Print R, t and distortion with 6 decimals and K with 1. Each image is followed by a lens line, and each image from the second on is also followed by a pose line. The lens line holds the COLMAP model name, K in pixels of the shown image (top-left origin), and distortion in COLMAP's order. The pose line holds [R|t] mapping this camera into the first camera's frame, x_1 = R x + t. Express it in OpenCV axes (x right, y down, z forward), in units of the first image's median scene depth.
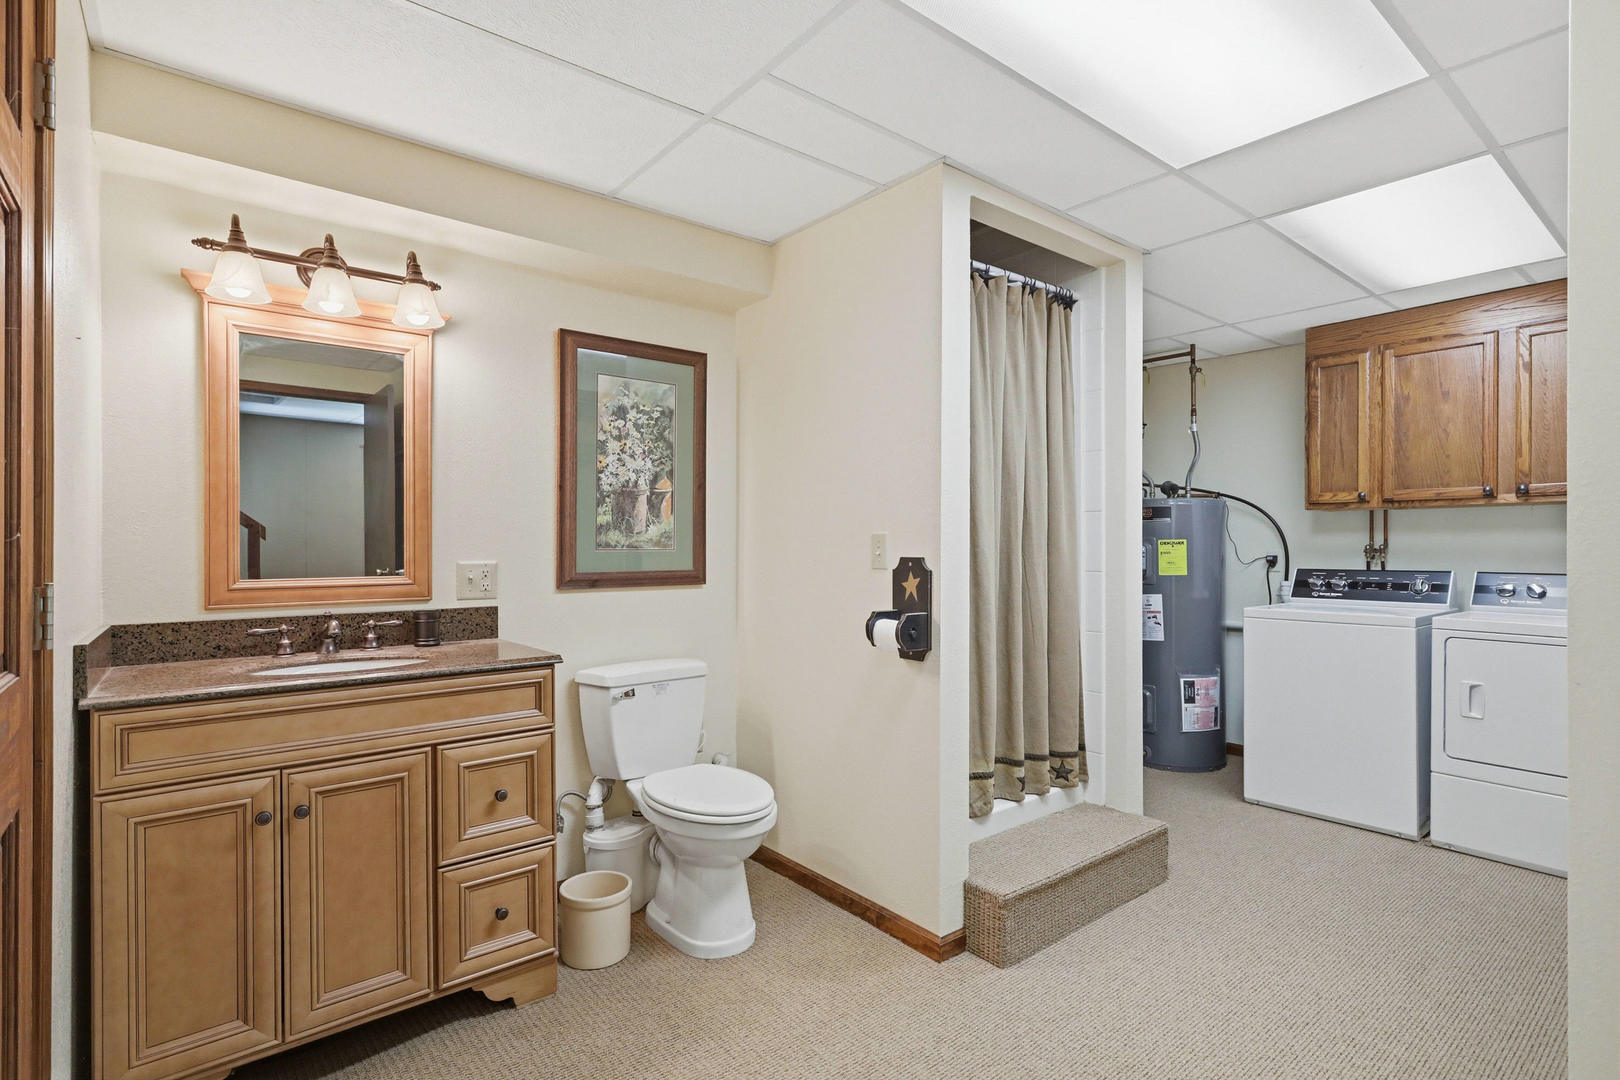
lens RADIAL K [[789.0, 0, 809.1], [0, 789.0, 545.0], [0, 0, 1]] dist [0.009799, 0.000710]
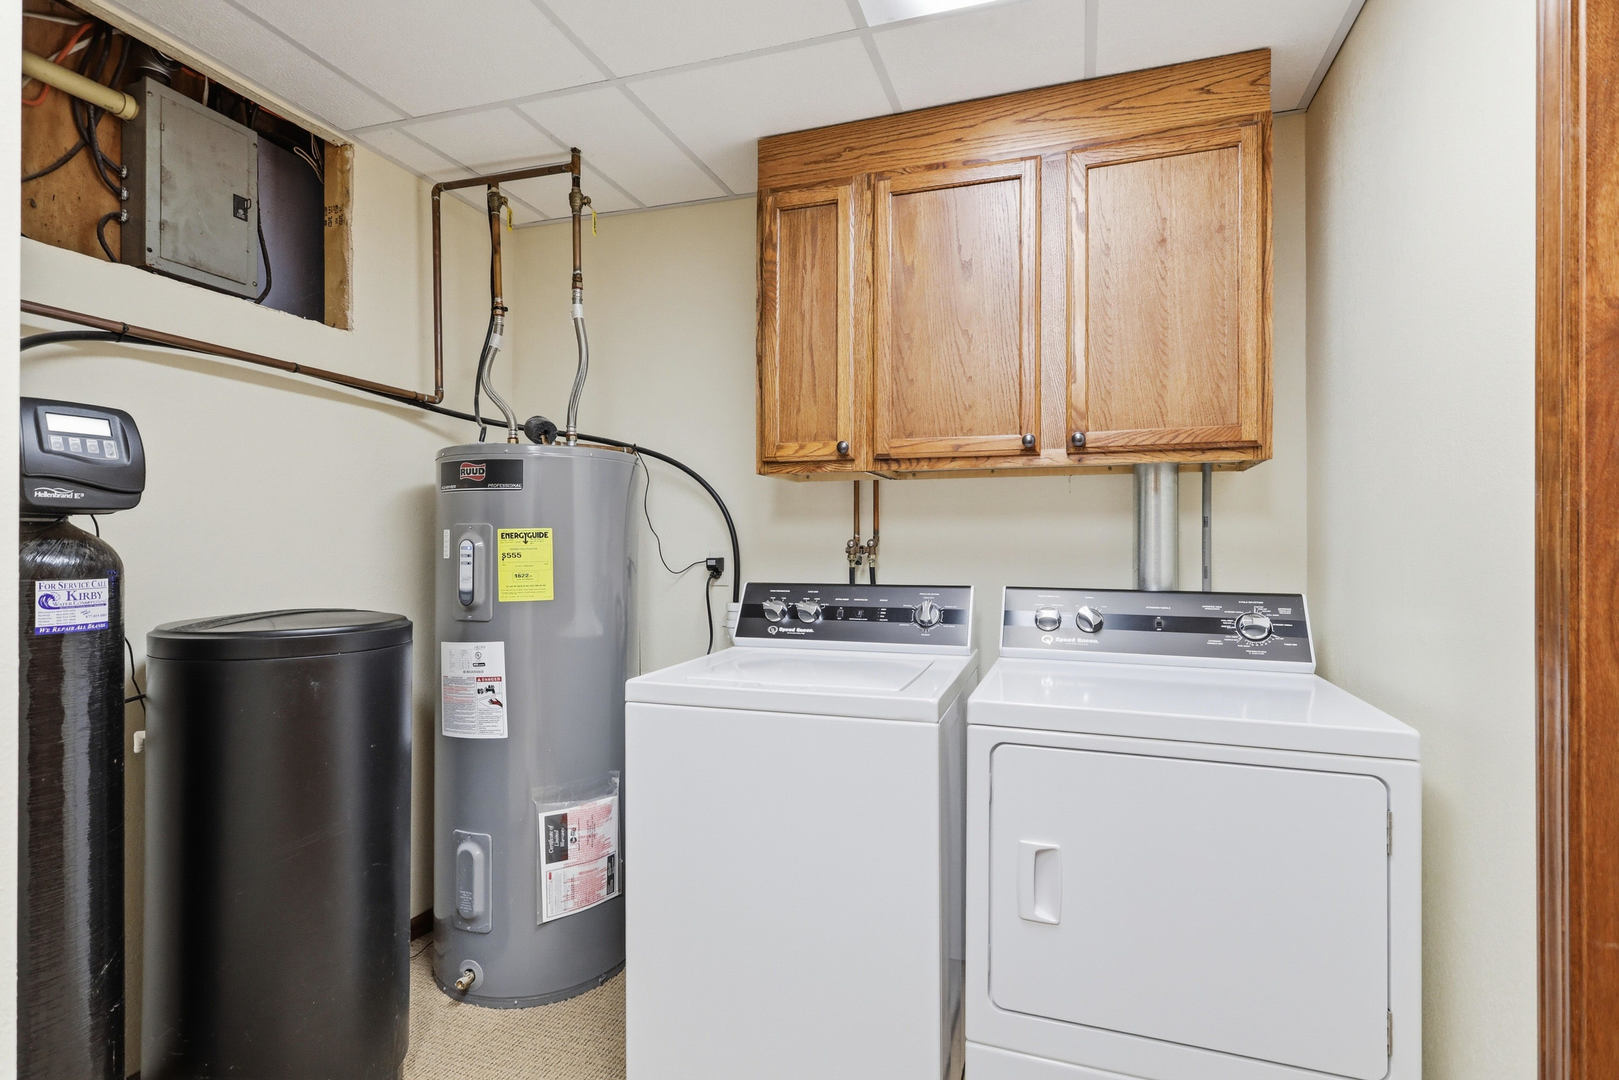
lens RADIAL K [[783.5, 0, 810.6], [0, 783.5, 530.9], [0, 0, 1]] dist [-0.000678, 0.001148]
pose [[0.843490, 0.006908, 0.537101, 0.383801], [-0.001616, 0.999945, -0.010323, -0.000563], [-0.537143, 0.007840, 0.843455, 0.549964]]
